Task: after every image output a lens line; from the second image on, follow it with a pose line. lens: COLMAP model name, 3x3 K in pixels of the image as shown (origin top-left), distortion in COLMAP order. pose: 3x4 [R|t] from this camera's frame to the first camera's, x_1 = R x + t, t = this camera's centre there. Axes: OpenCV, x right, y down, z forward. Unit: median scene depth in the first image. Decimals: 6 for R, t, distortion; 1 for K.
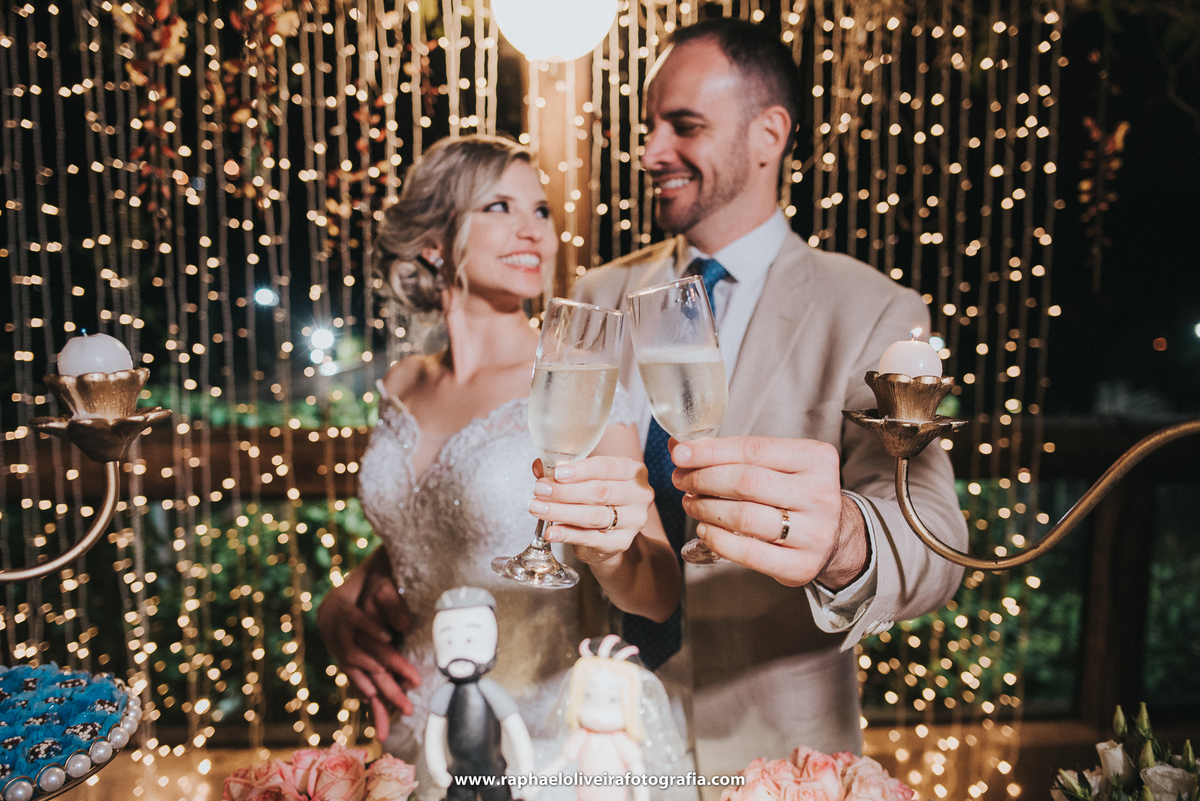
lens RADIAL K [[836.2, 0, 600.0], [0, 836.2, 400.5], [0, 0, 1]] dist [-0.043456, 0.025936]
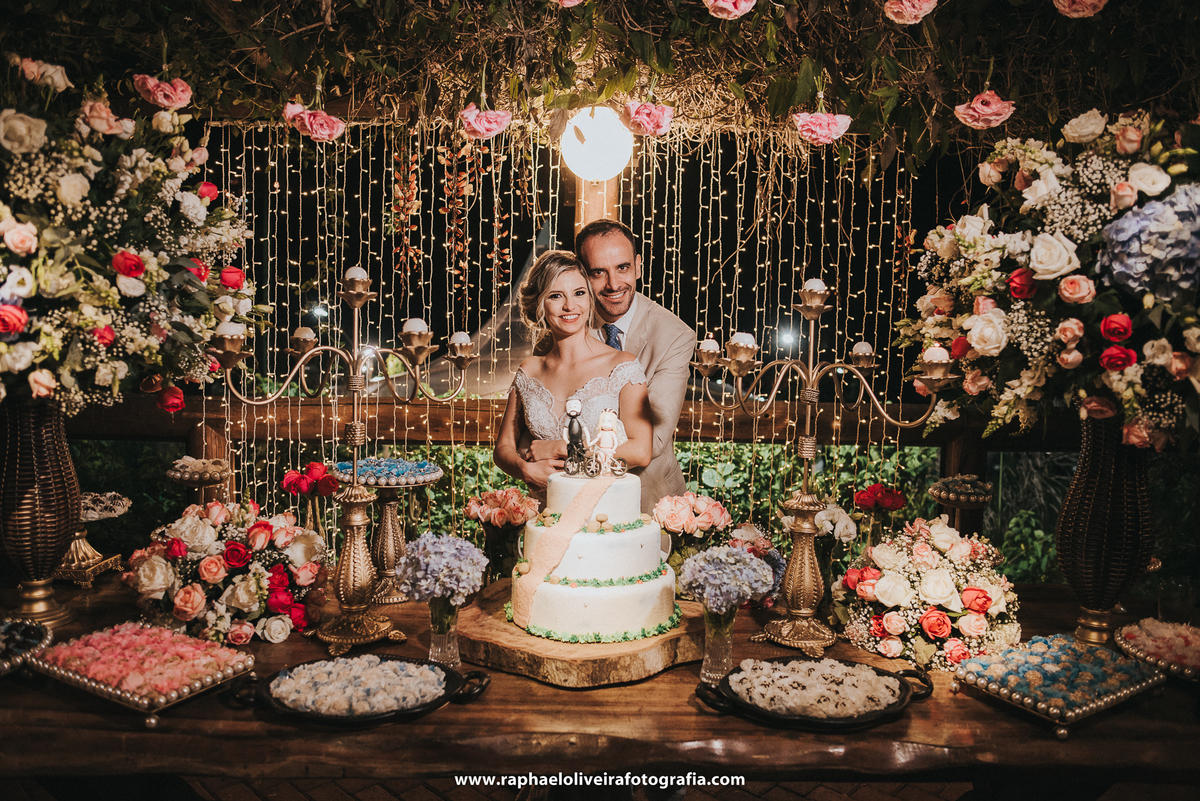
lens RADIAL K [[836.2, 0, 600.0], [0, 836.2, 400.5], [0, 0, 1]] dist [-0.043456, 0.025936]
pose [[0.999044, 0.022228, -0.037655, 0.024570], [-0.023104, 0.999468, -0.022998, 0.071321], [0.037124, 0.023846, 0.999026, -0.638966]]
